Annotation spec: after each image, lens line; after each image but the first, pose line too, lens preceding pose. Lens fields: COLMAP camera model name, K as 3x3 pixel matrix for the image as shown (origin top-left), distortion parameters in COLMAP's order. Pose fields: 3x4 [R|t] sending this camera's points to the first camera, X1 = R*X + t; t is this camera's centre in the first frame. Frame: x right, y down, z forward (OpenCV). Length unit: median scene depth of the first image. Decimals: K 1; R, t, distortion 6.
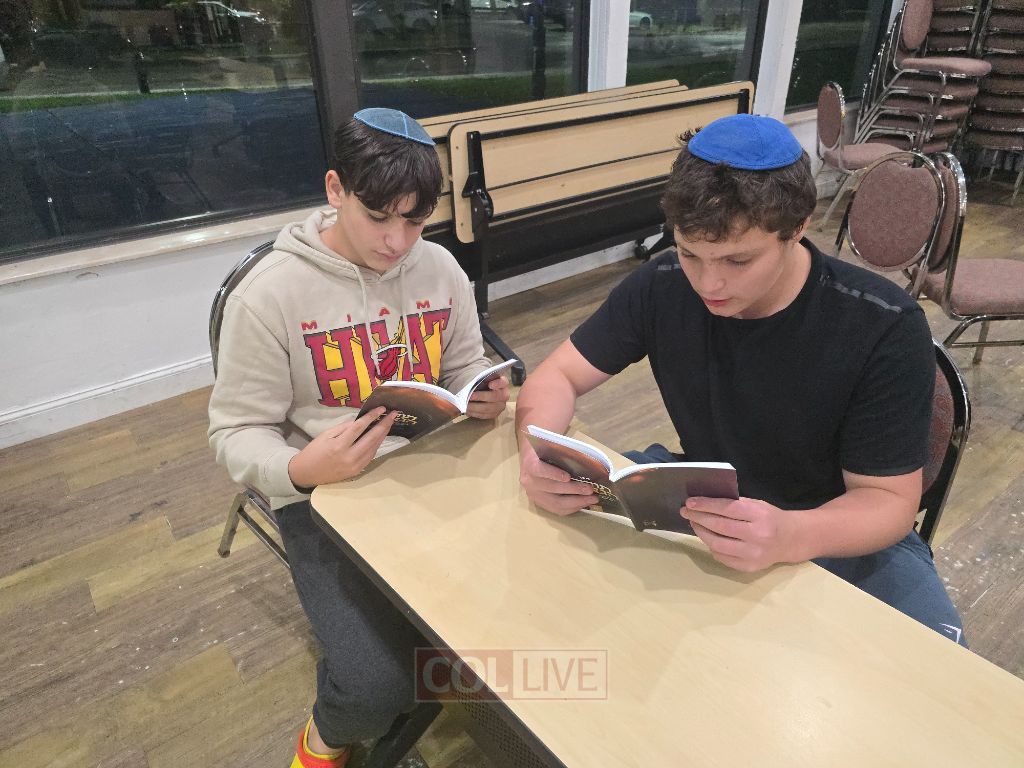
lens RADIAL K [[727.7, 0, 511.5], [0, 727.7, 383.2], [0, 0, 1]] dist [-0.002399, -0.008279]
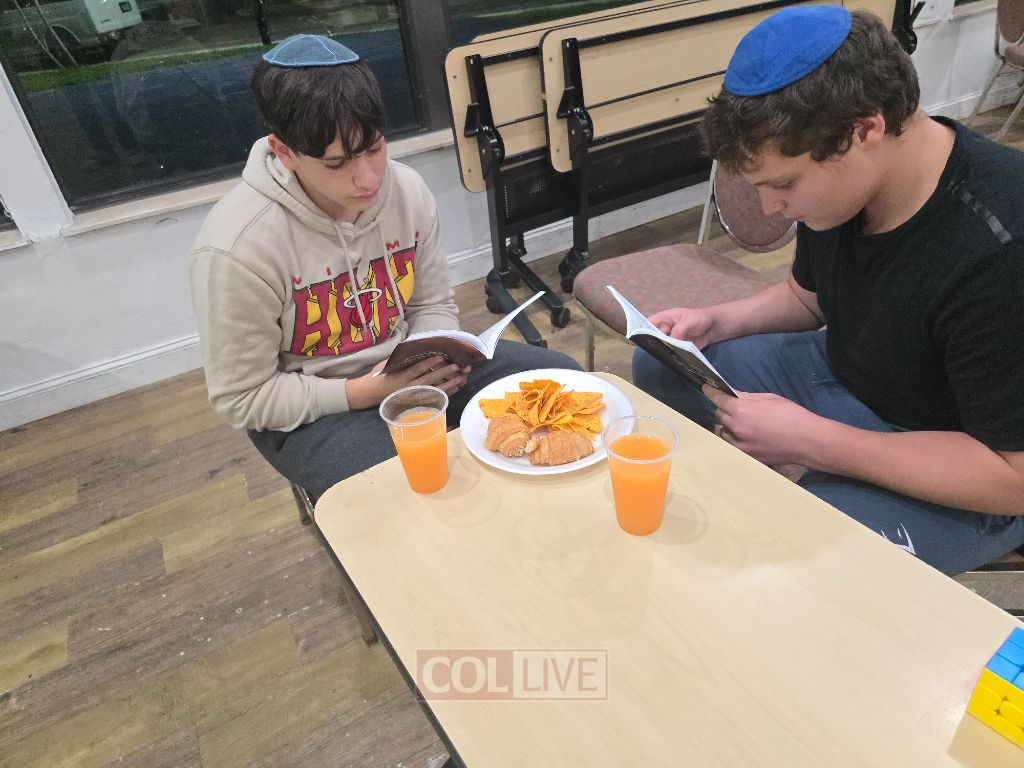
lens RADIAL K [[727.7, 0, 510.9], [0, 727.7, 385.8], [0, 0, 1]] dist [-0.002399, -0.008279]
pose [[0.986574, 0.008579, -0.163088, 0.027426], [0.004200, 0.996956, 0.077852, -0.005778], [0.163259, -0.077492, 0.983535, 0.136538]]
